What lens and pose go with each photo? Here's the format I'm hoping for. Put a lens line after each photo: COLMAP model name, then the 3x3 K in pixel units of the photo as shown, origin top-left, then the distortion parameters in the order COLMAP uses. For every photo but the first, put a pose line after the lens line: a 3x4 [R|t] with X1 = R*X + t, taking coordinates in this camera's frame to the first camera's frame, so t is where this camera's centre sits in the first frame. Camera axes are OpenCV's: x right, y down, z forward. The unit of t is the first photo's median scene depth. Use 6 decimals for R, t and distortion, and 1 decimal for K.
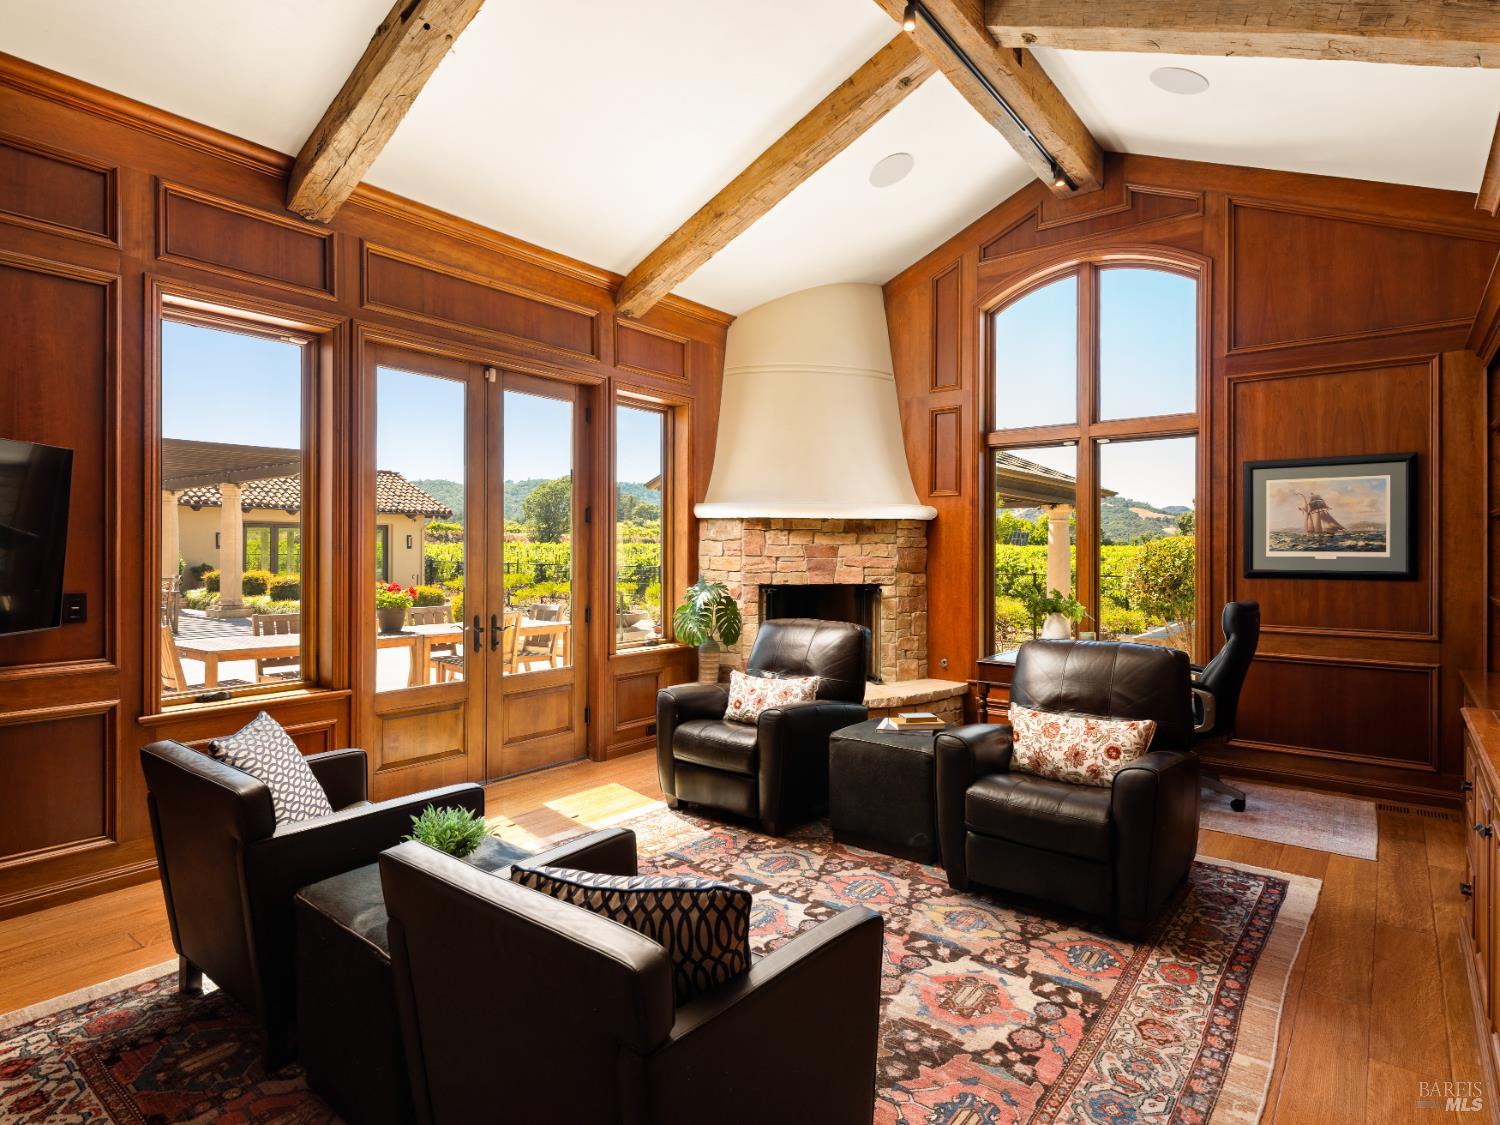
lens RADIAL K [[854.5, 0, 759.5], [0, 854.5, 557.6], [0, 0, 1]] dist [0.014474, -0.002102]
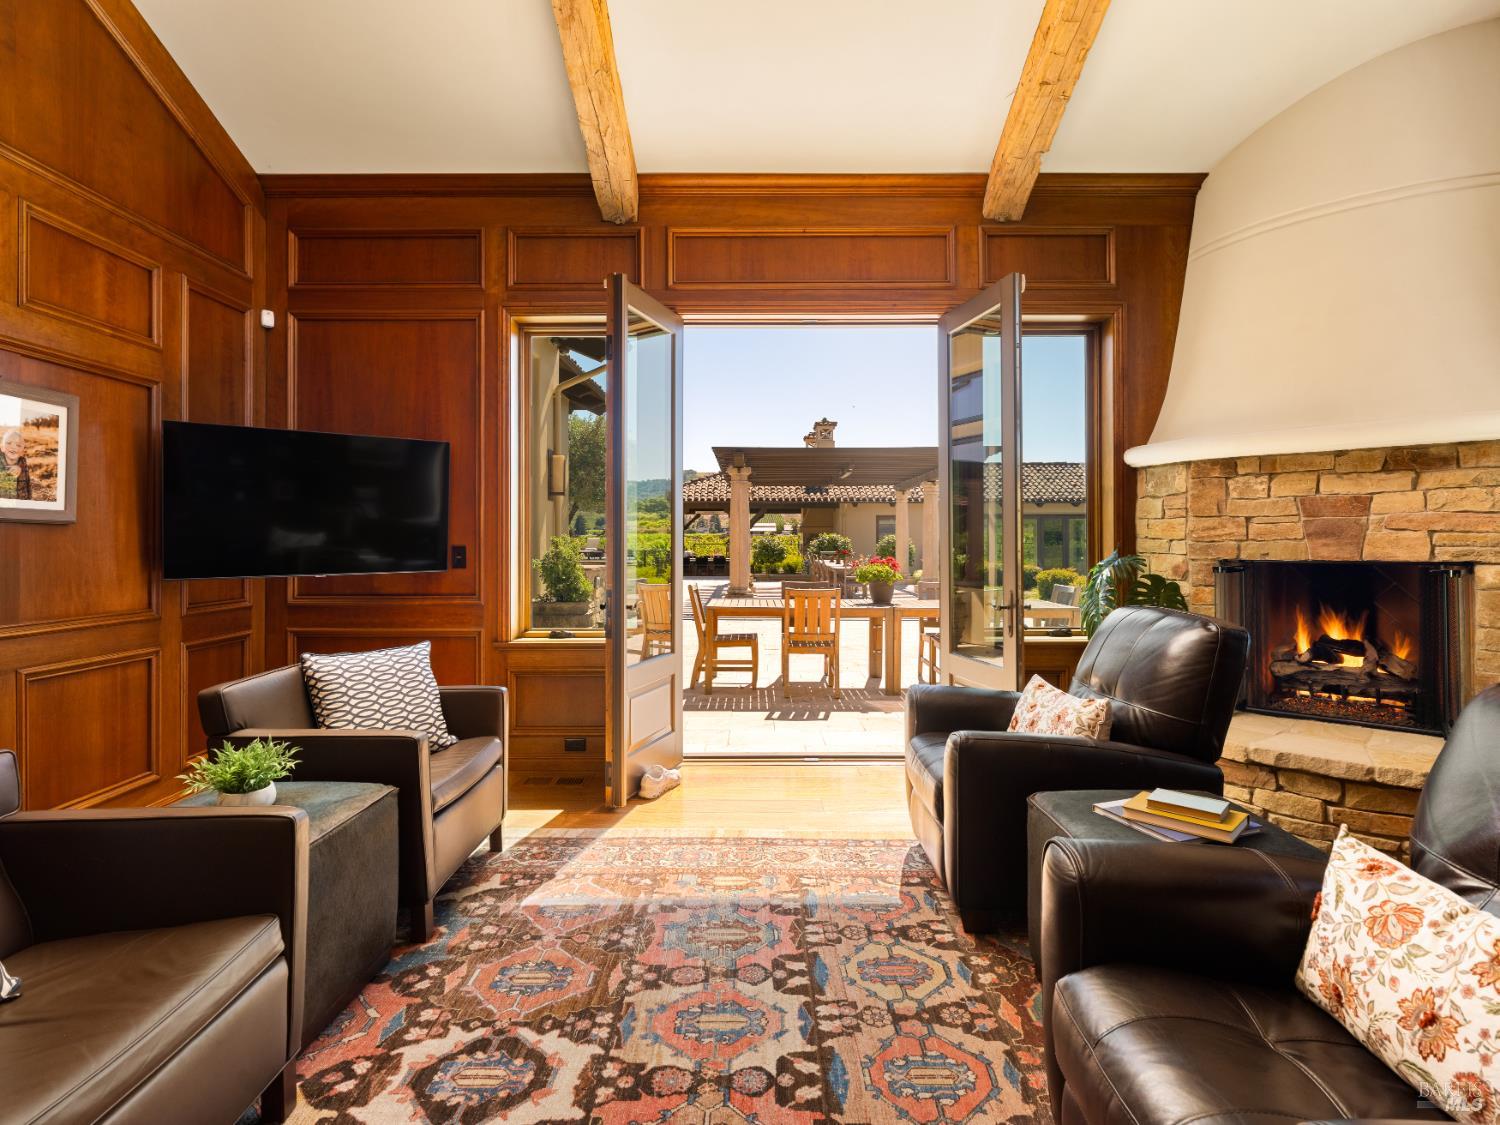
lens RADIAL K [[776.1, 0, 717.4], [0, 776.1, 543.6], [0, 0, 1]] dist [-0.004692, 0.001308]
pose [[0.596751, -0.002617, -0.802422, 0.250735], [-0.002661, 0.999983, -0.005241, 0.023452], [0.802422, 0.005263, 0.596734, 0.328239]]
